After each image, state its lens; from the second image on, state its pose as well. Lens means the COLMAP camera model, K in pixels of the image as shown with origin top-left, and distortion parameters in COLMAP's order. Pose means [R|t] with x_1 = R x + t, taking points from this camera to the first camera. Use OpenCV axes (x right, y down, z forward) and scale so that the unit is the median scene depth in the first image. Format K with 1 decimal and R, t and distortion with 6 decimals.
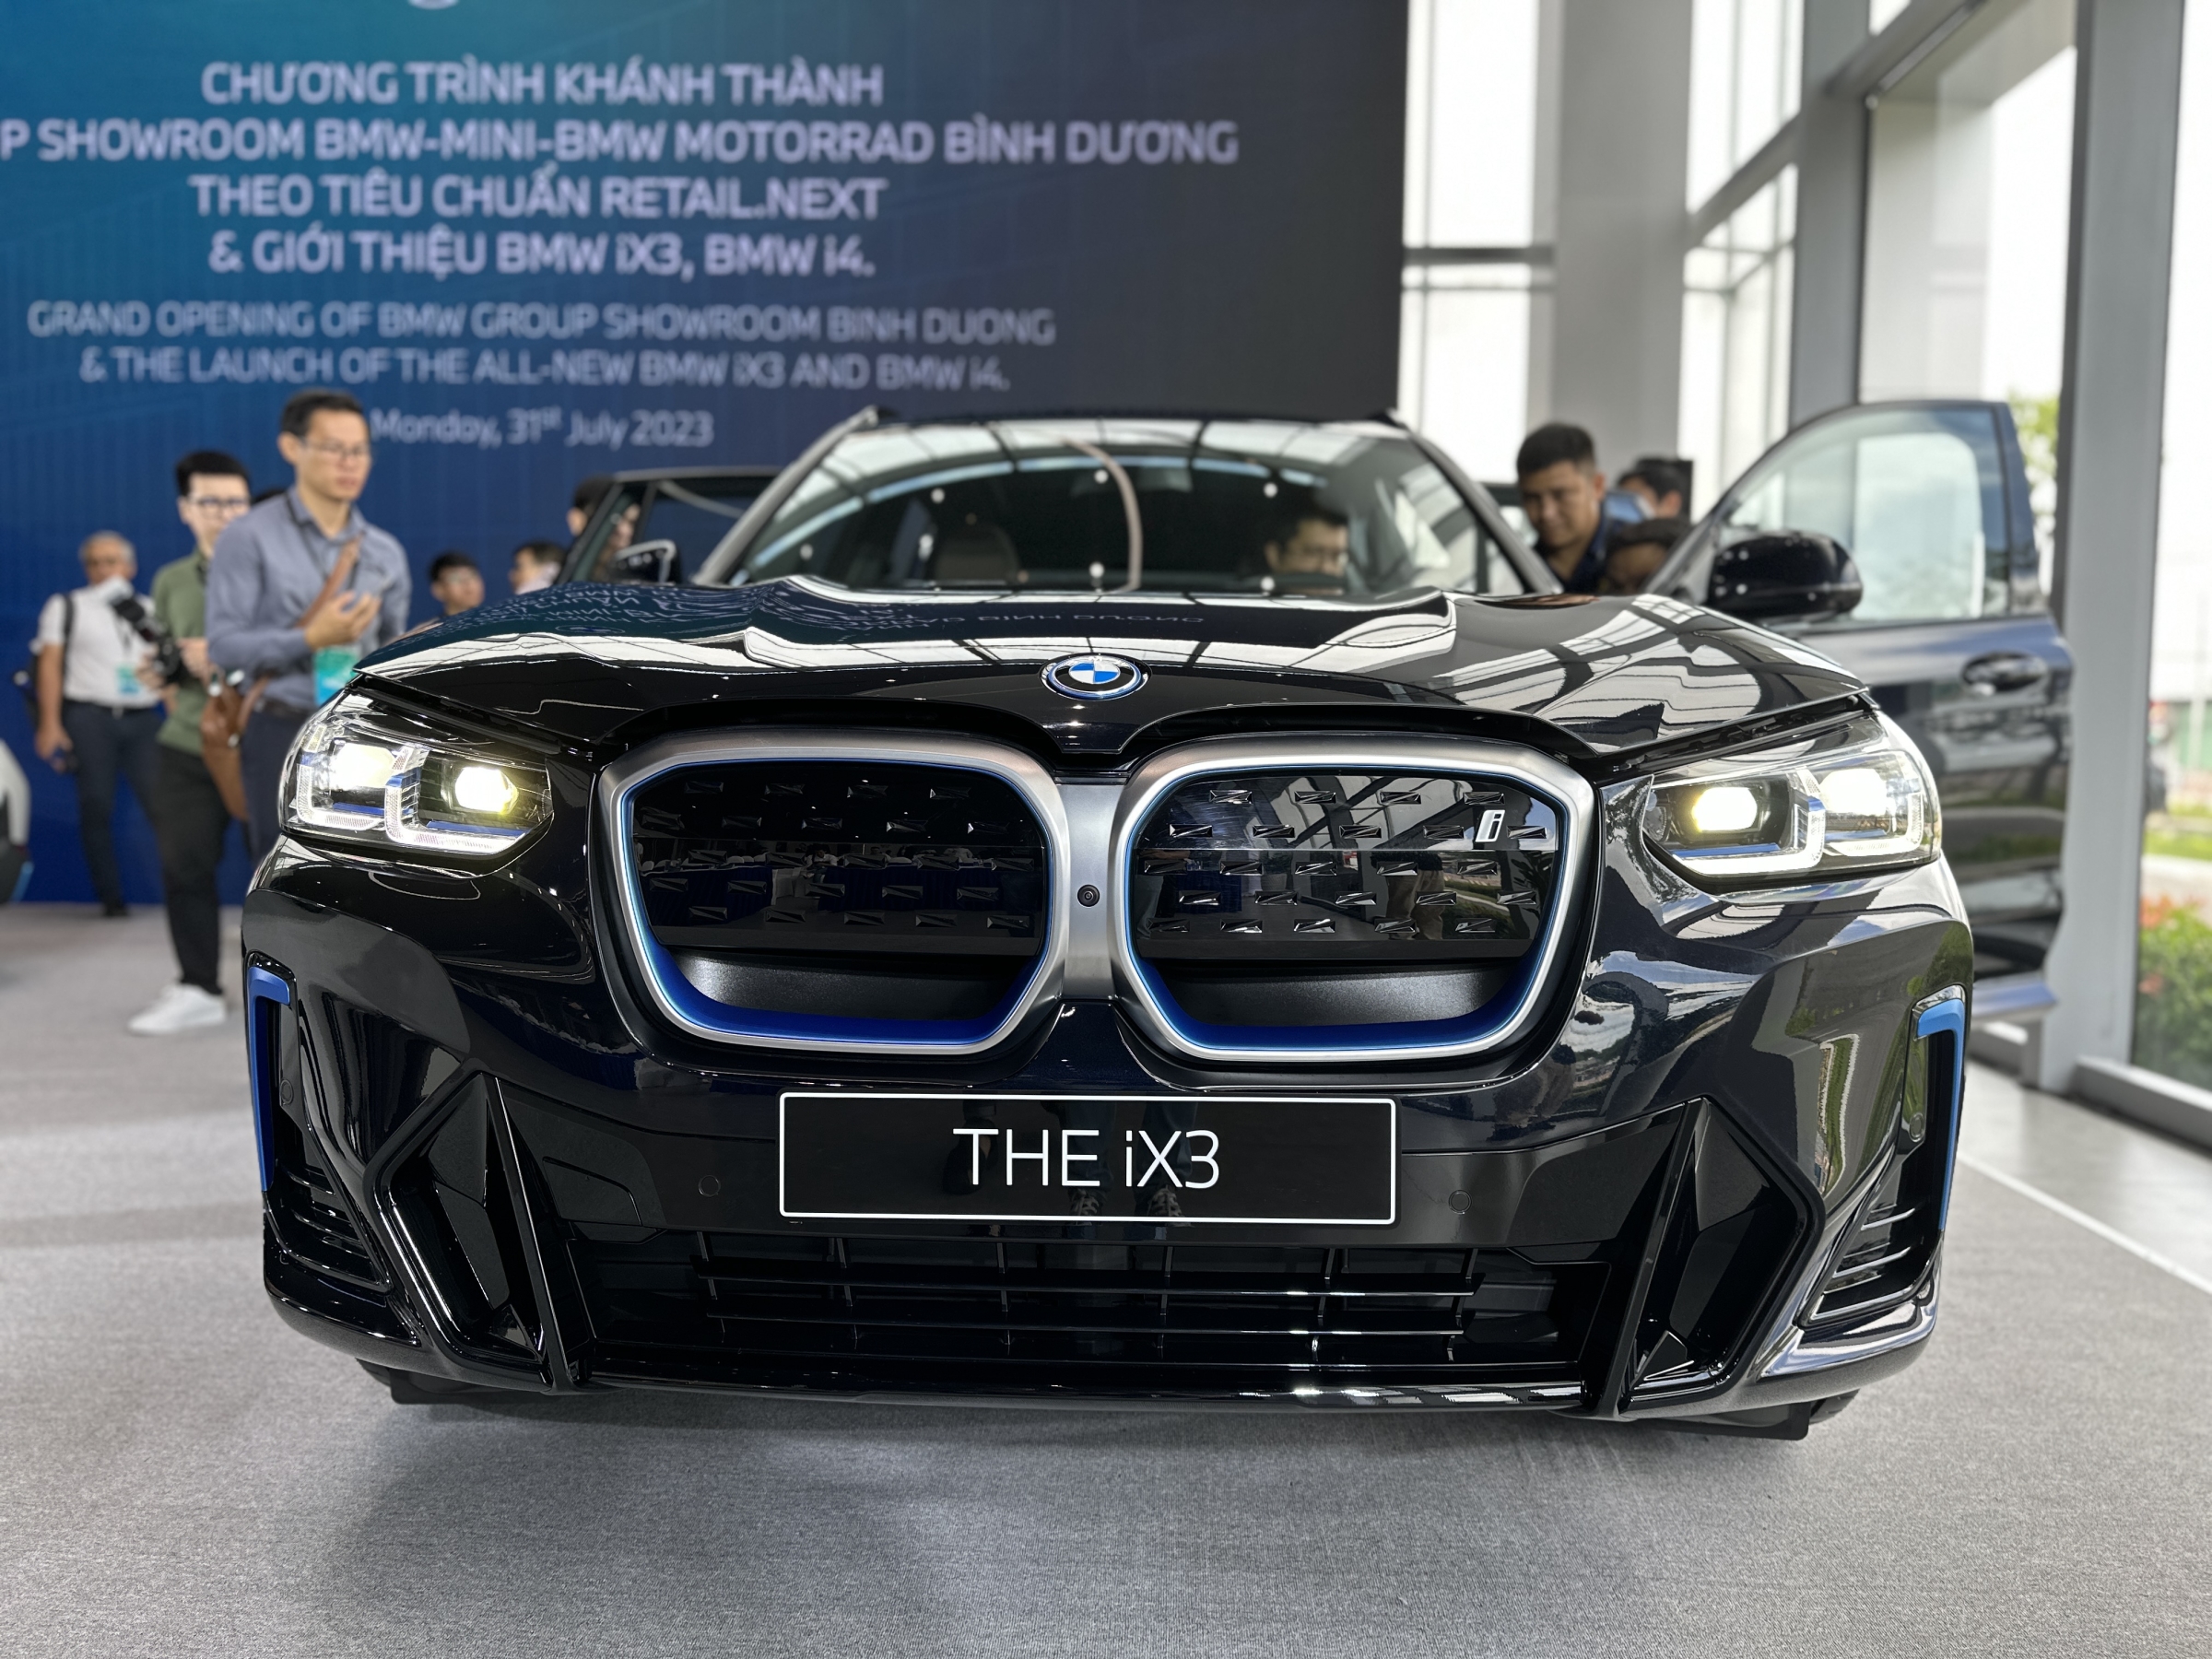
lens RADIAL K [[1543.4, 0, 1106.0], [0, 1543.4, 829.5], [0, 0, 1]] dist [0.067294, -0.118082]
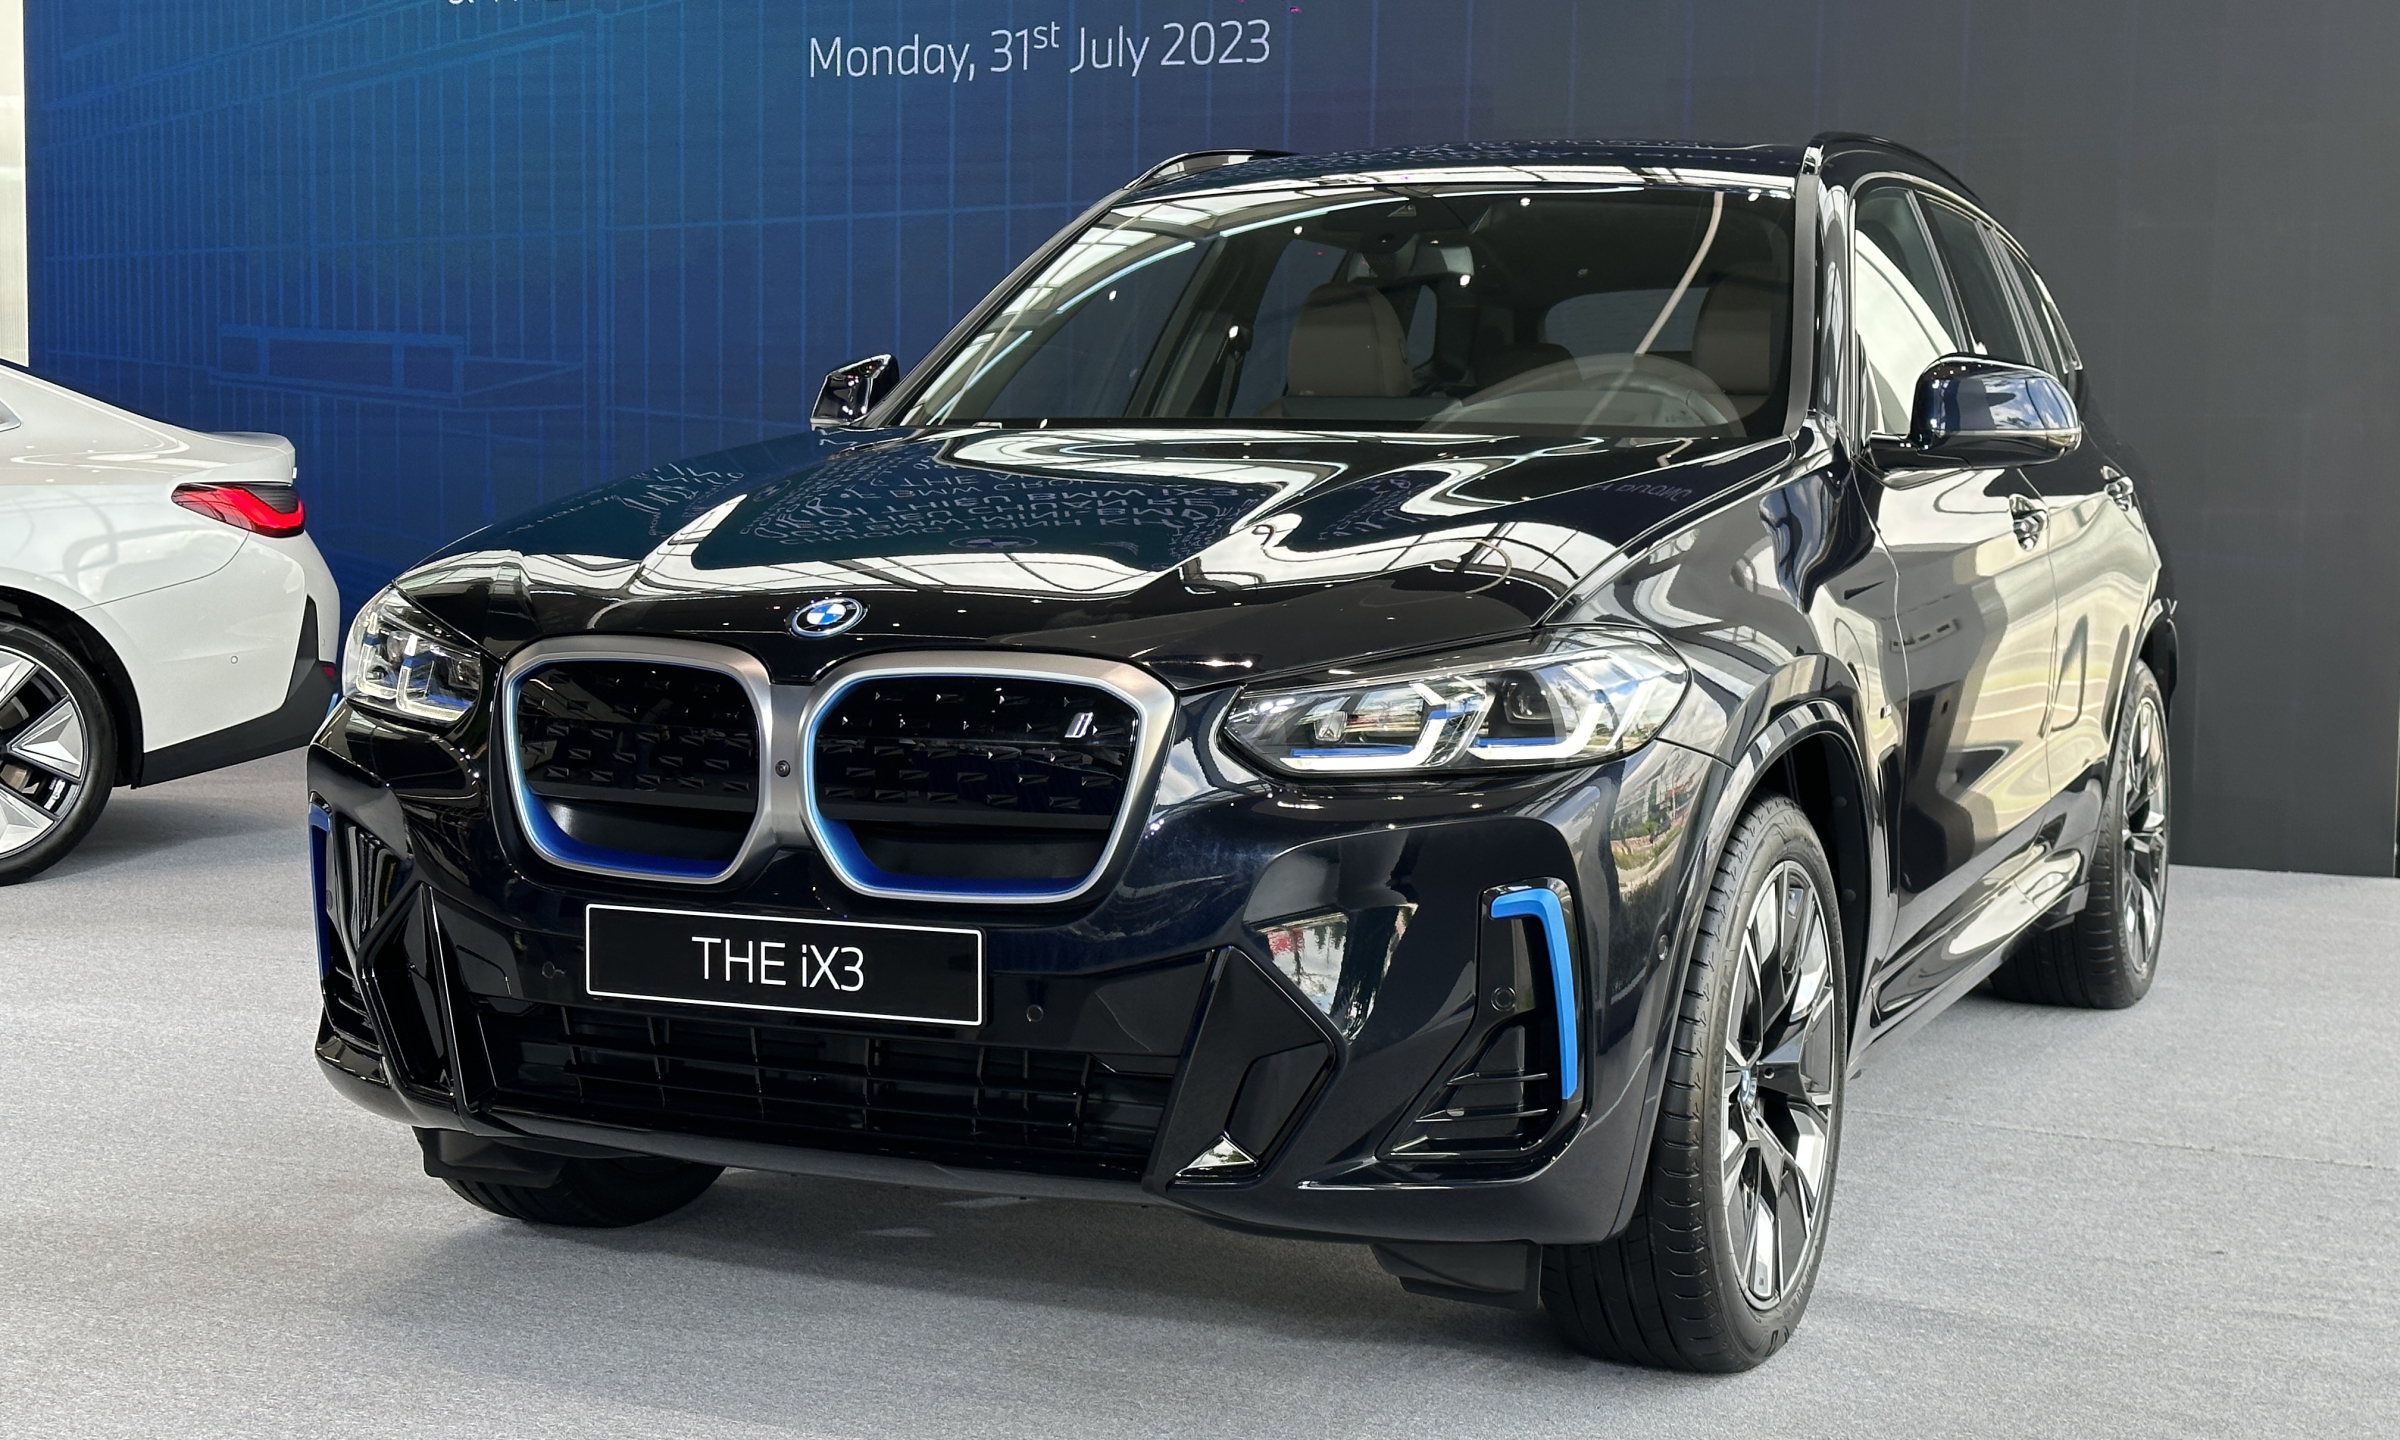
lens RADIAL K [[3240.7, 0, 1200.0], [0, 3240.7, 720.0], [0, 0, 1]] dist [0.016930, 0.019290]
pose [[0.925027, 0.028008, -0.378868, 0.230747], [-0.020270, 0.999497, 0.024398, -0.012517], [0.379361, -0.014889, 0.925129, -0.243017]]
